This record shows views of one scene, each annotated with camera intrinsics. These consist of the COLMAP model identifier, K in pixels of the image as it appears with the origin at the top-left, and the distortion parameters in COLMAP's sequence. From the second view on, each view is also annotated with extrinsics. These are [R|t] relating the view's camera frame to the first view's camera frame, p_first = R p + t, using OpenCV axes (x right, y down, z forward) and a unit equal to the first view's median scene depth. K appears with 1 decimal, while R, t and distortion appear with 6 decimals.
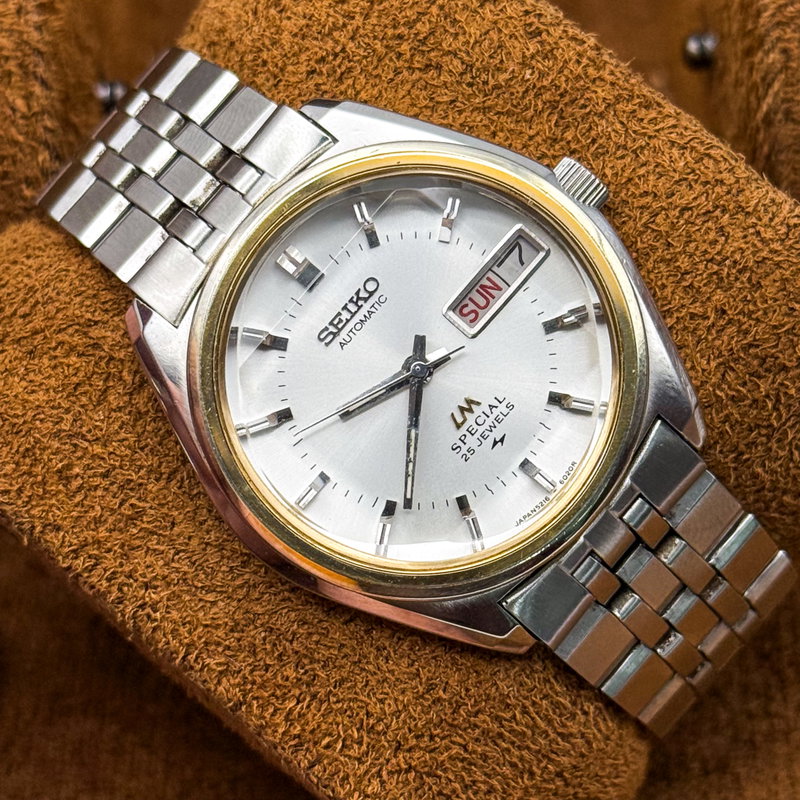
lens RADIAL K [[2622.3, 0, 403.9], [0, 2622.3, 413.0], [0, 0, 1]] dist [0.163220, 1.058457]
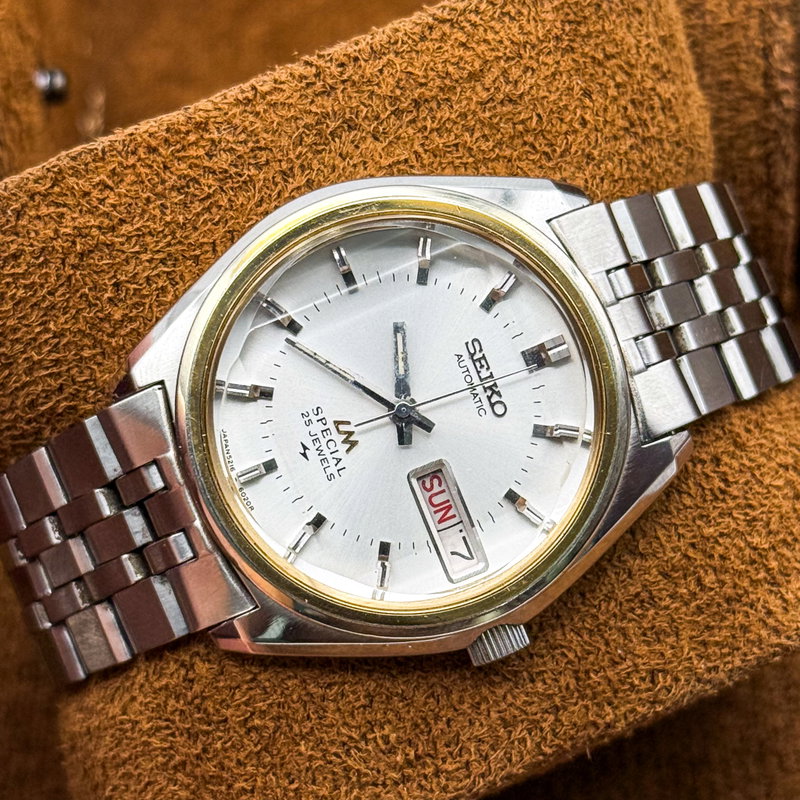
lens RADIAL K [[2622.3, 0, 403.9], [0, 2622.3, 413.0], [0, 0, 1]] dist [0.163220, 1.058457]
pose [[-0.446384, 0.890827, -0.084665, 0.088744], [-0.894783, -0.443272, 0.053610, -0.068855], [0.010228, 0.099688, 0.994966, -0.006489]]
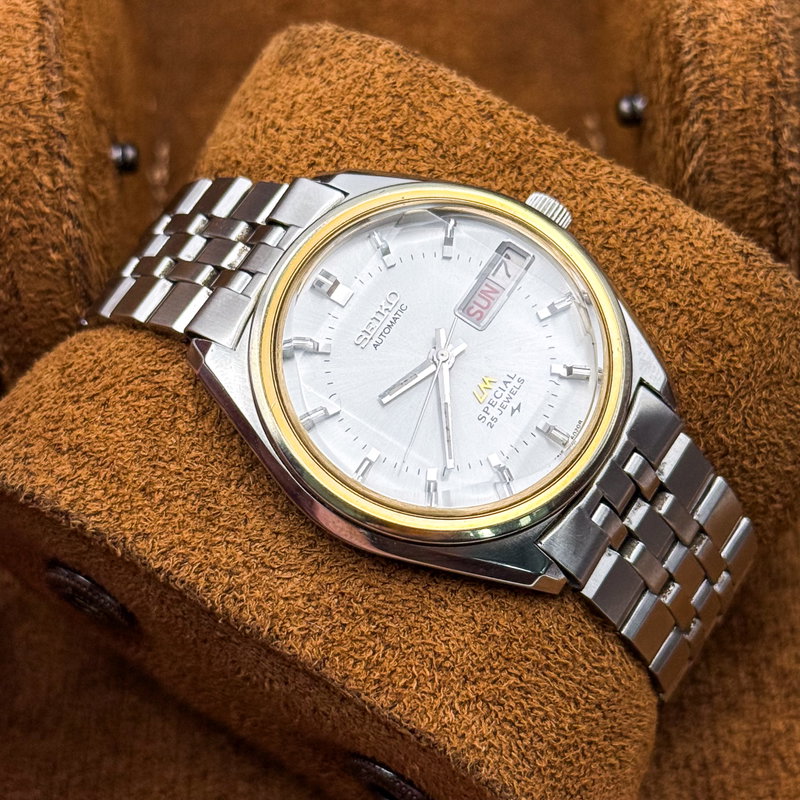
lens RADIAL K [[2185.4, 0, 399.7], [0, 2185.4, 414.2], [0, 0, 1]] dist [0.222720, -0.627575]
pose [[0.987487, -0.101818, 0.120430, -0.132075], [0.129160, 0.960329, -0.247157, 0.244549], [-0.090487, 0.259619, 0.961462, 0.047328]]
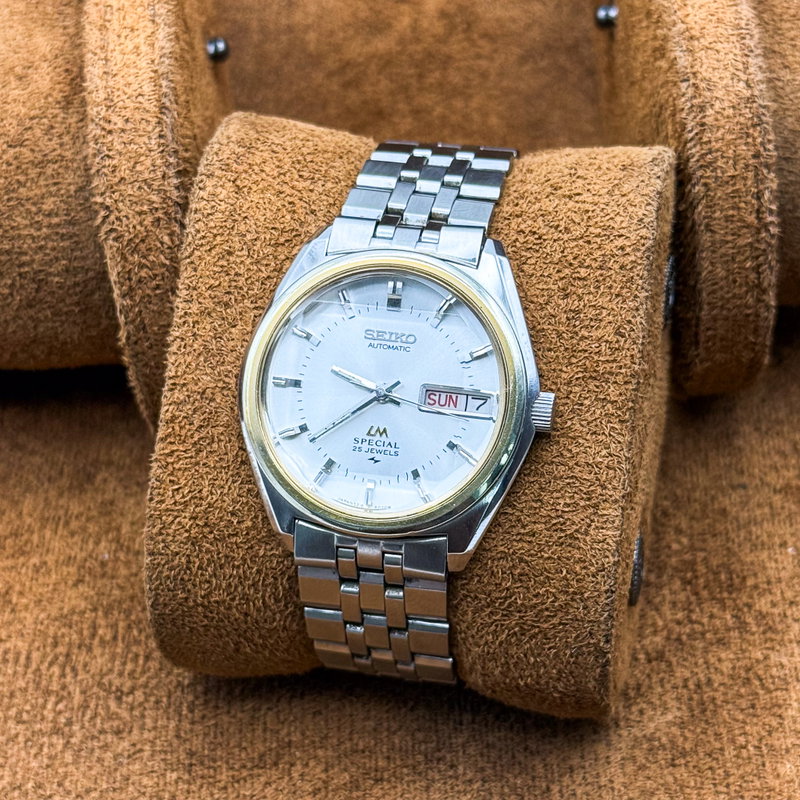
lens RADIAL K [[2185.4, 0, 399.7], [0, 2185.4, 414.2], [0, 0, 1]] dist [0.222720, -0.627575]
pose [[0.544797, 0.819278, -0.178827, 0.250350], [-0.803444, 0.571044, 0.168486, -0.232810], [0.240155, 0.051887, 0.969347, -0.271964]]
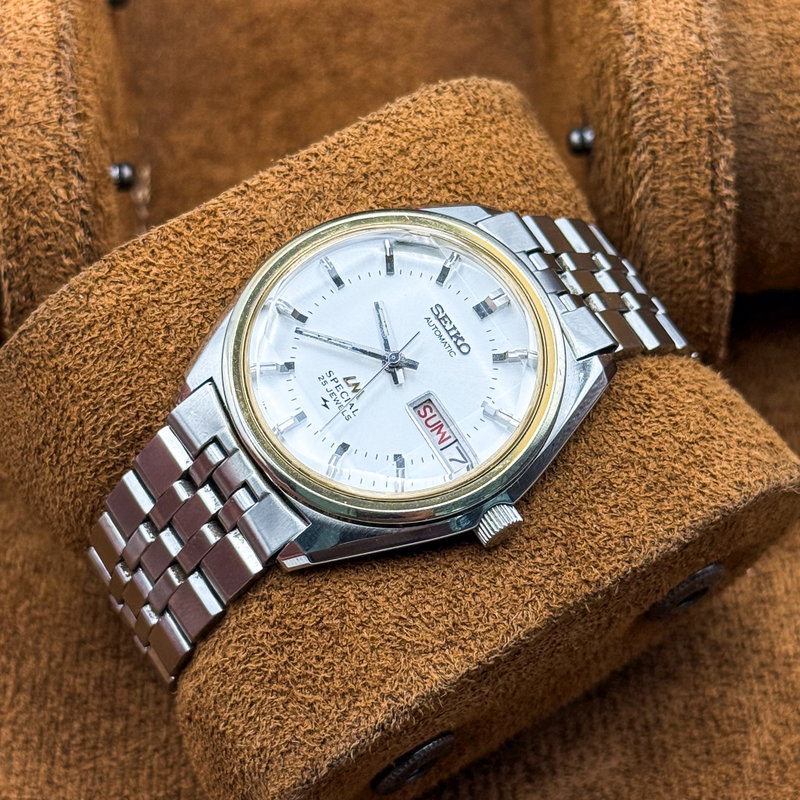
lens RADIAL K [[2185.4, 0, 399.7], [0, 2185.4, 414.2], [0, 0, 1]] dist [0.222720, -0.627575]
pose [[-0.281578, 0.882286, -0.377207, 0.435498], [-0.957387, -0.232016, 0.171987, -0.210829], [0.064223, 0.409561, 0.910019, -0.004926]]
